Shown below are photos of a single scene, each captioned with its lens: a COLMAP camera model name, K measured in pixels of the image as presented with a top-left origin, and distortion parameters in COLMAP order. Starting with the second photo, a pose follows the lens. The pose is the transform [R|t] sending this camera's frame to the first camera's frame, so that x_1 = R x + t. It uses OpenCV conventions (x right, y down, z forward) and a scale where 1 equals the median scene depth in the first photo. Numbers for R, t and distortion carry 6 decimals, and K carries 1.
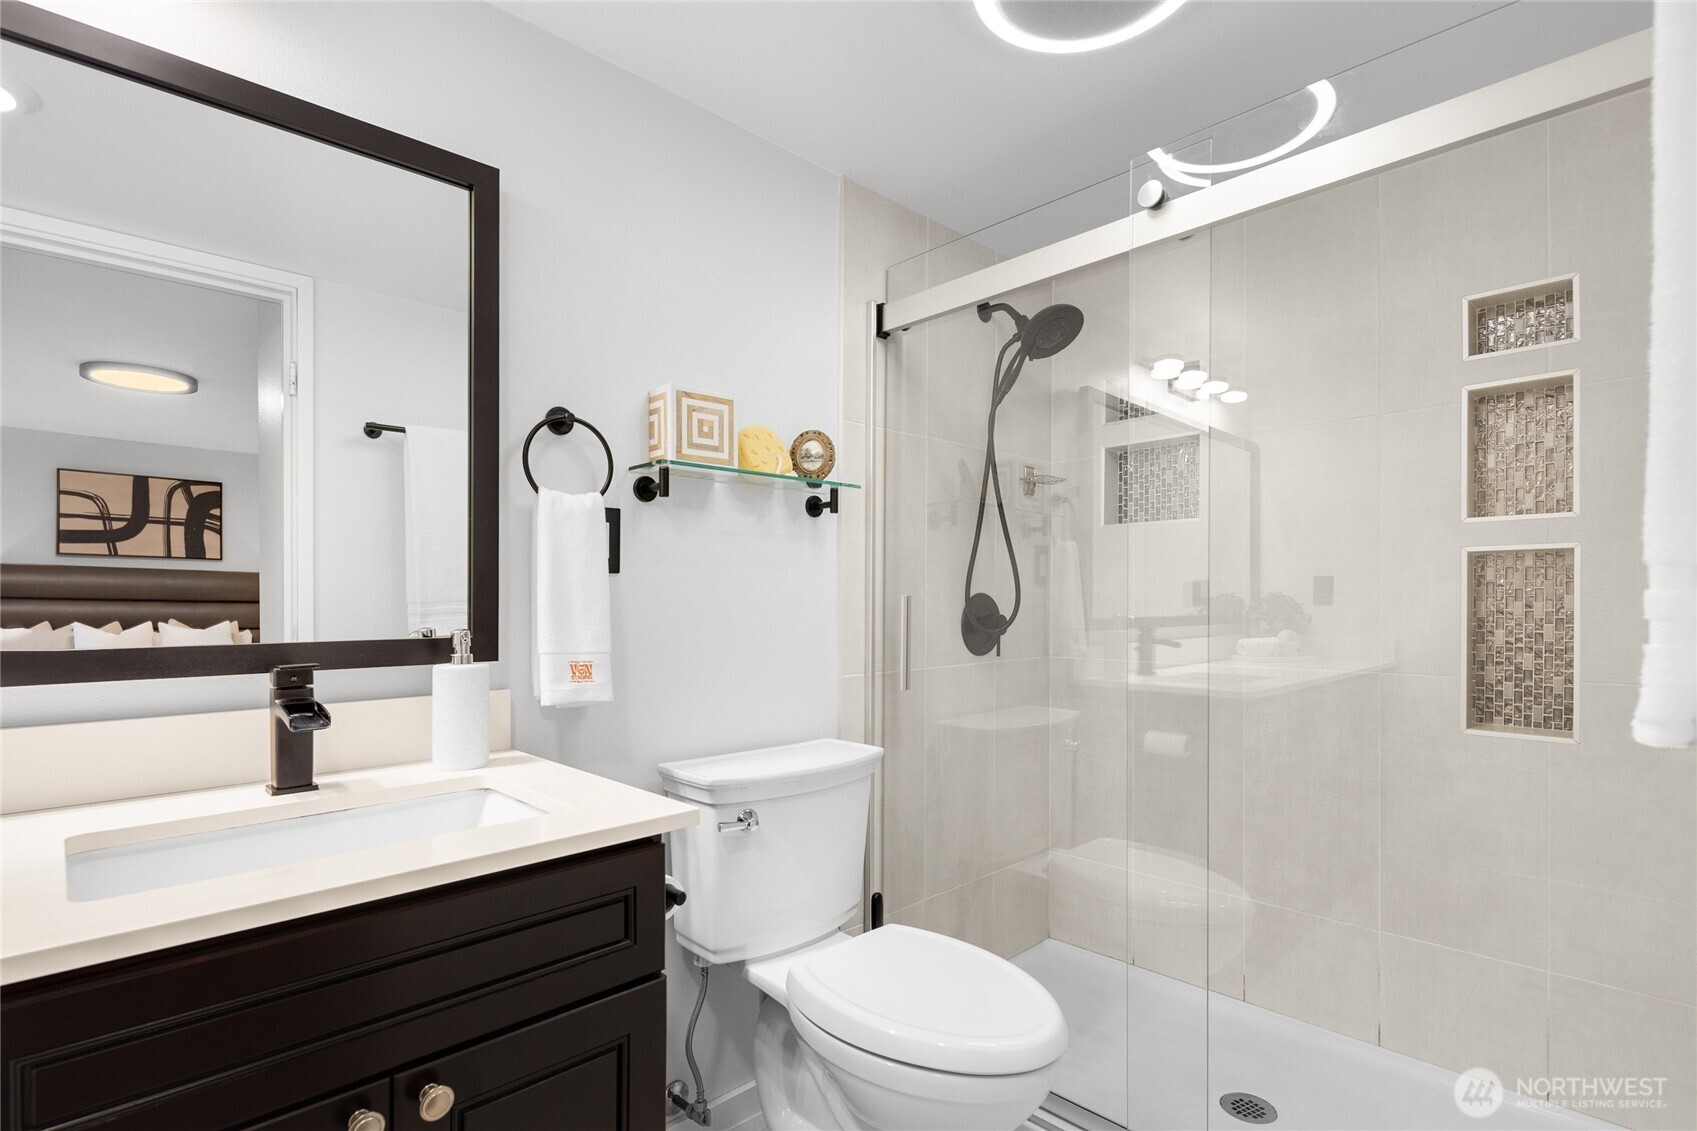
lens RADIAL K [[826.8, 0, 852.6], [0, 826.8, 577.8], [0, 0, 1]] dist [0.010491, -0.005030]
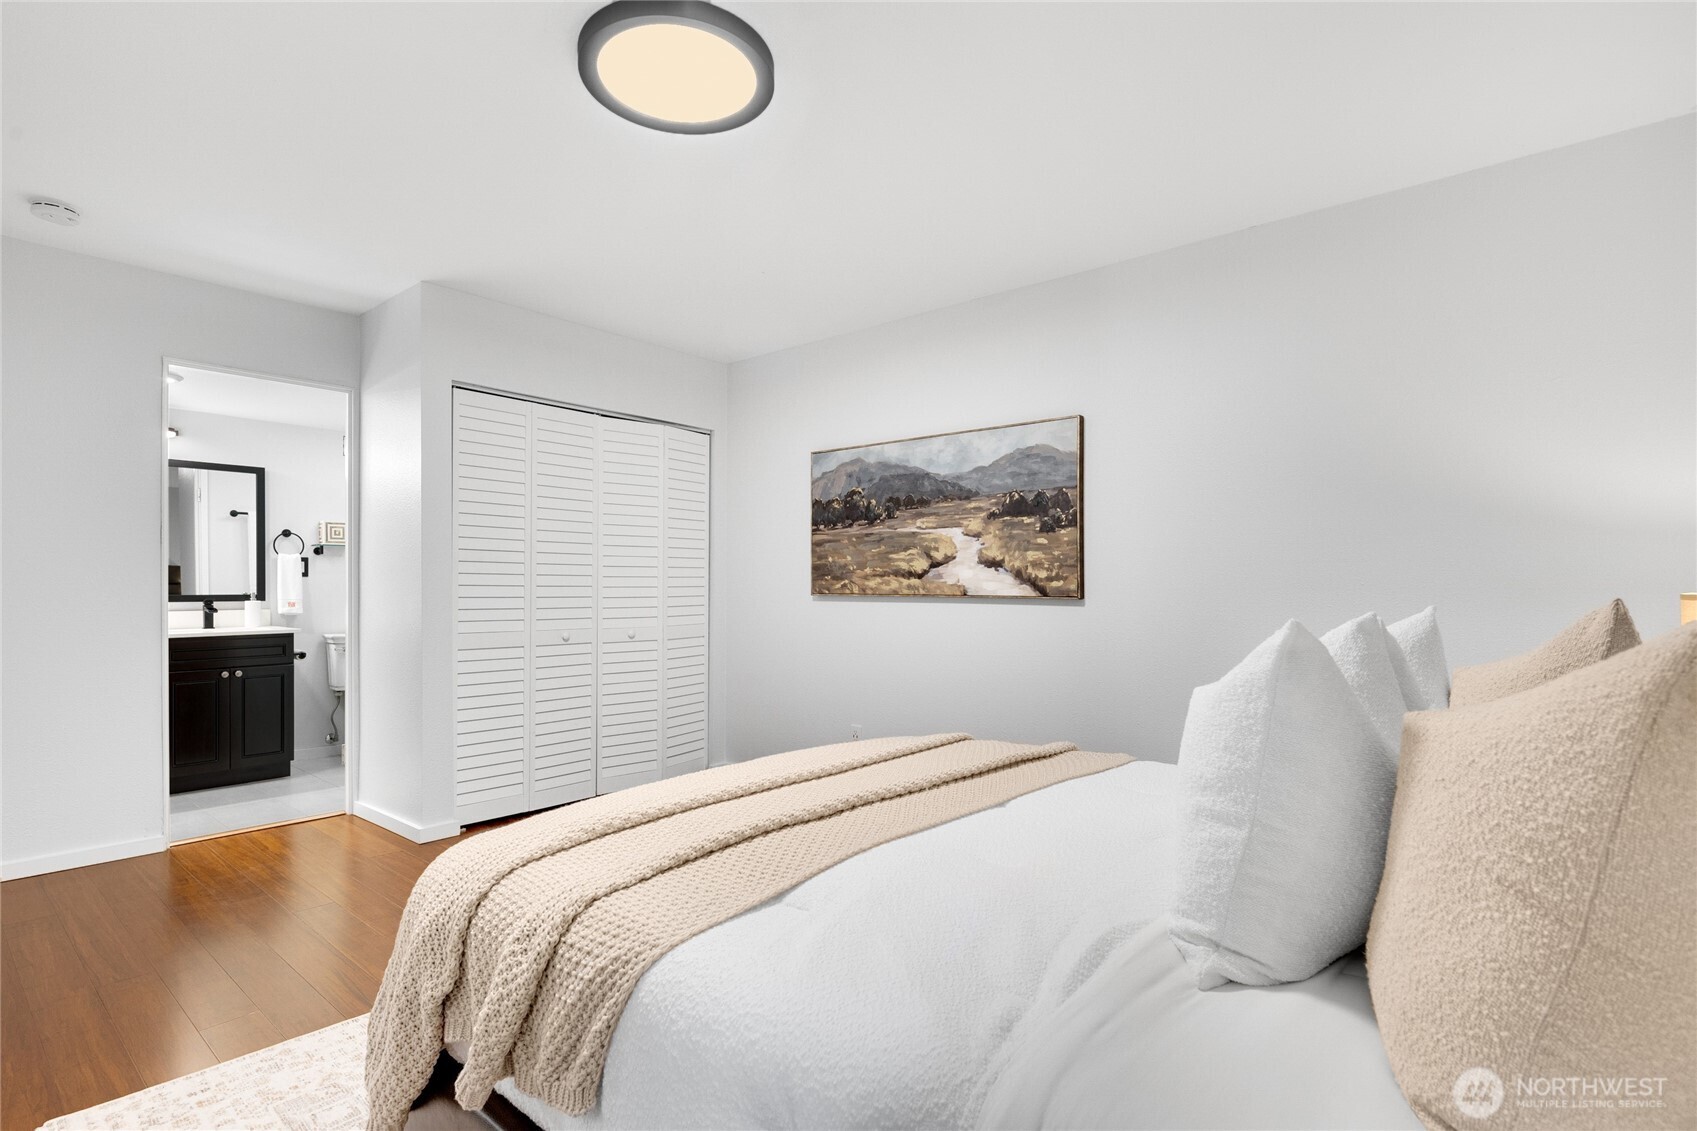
lens RADIAL K [[826.8, 0, 845.8], [0, 826.8, 574.1], [0, 0, 1]] dist [0.010491, -0.005030]
pose [[0.995632, -0.000034, 0.093365, 1.764636], [-0.001089, 0.999928, 0.011975, -0.064836], [-0.093359, -0.012024, 0.995560, -2.862037]]
